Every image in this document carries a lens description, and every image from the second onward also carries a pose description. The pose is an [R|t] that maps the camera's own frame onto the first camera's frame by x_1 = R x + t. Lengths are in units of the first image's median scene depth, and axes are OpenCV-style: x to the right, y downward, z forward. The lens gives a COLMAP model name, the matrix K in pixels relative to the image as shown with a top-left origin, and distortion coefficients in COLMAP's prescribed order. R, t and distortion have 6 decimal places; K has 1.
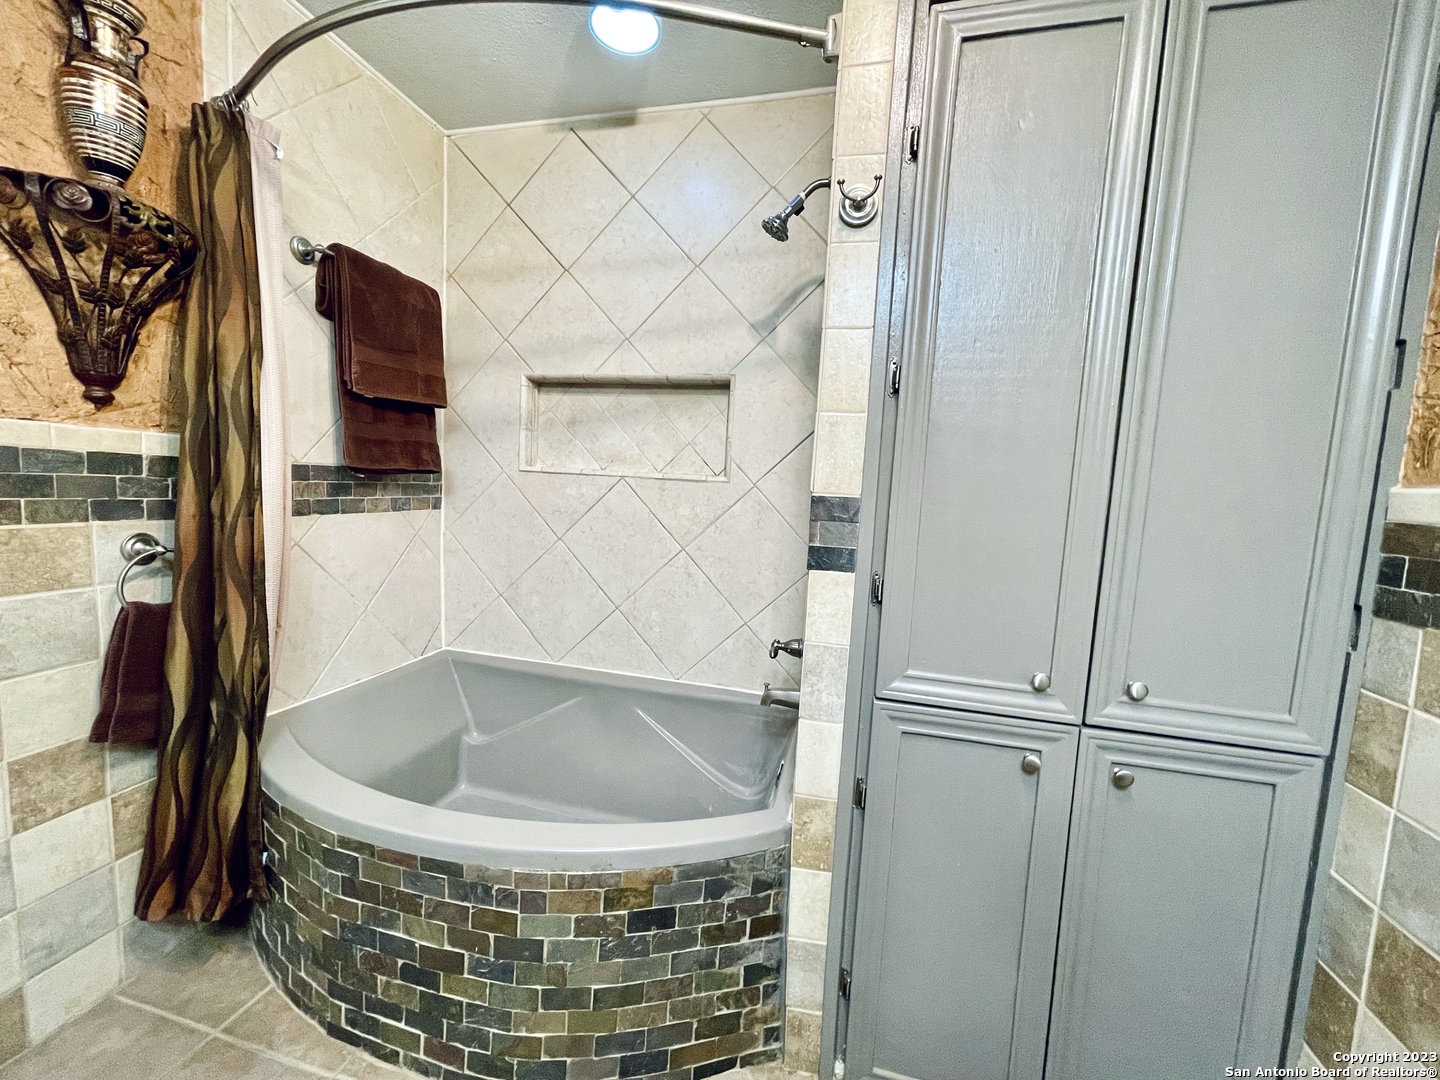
lens RADIAL K [[579.3, 0, 724.3], [0, 579.3, 539.4], [0, 0, 1]] dist [-0.002380, -0.000588]
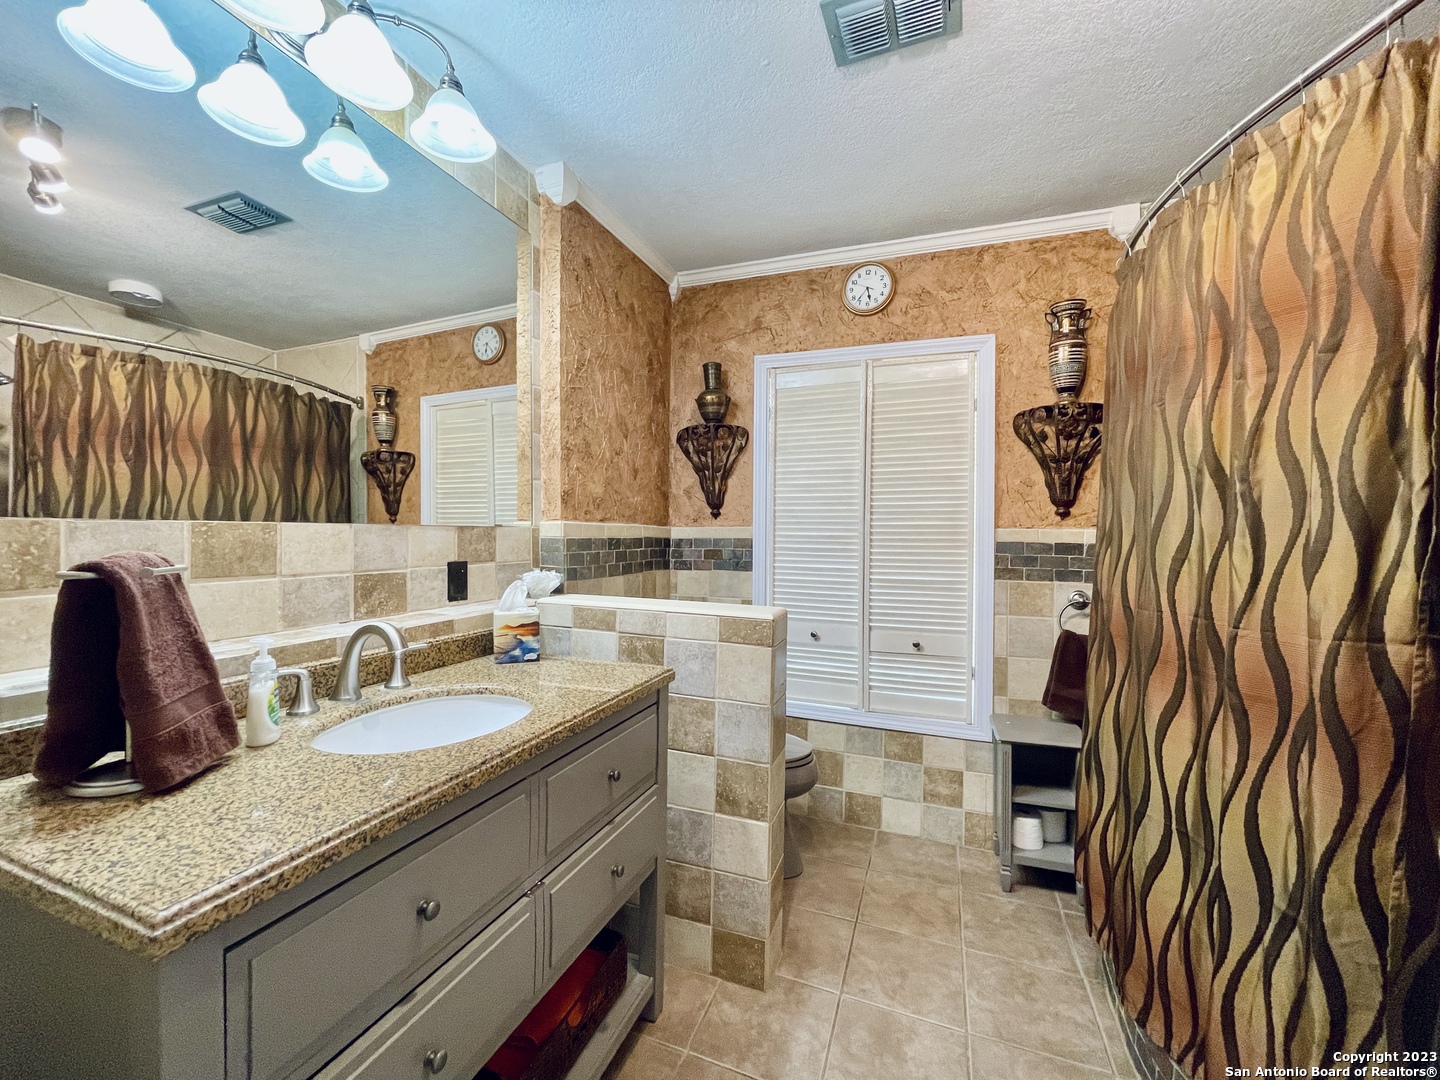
lens RADIAL K [[579.3, 0, 718.4], [0, 579.3, 538.1], [0, 0, 1]] dist [-0.002380, -0.000588]
pose [[-0.121709, -0.050407, -0.991285, 0.826058], [-0.109277, 0.993319, -0.037094, 0.015888], [0.986532, 0.103810, -0.126404, 0.177956]]
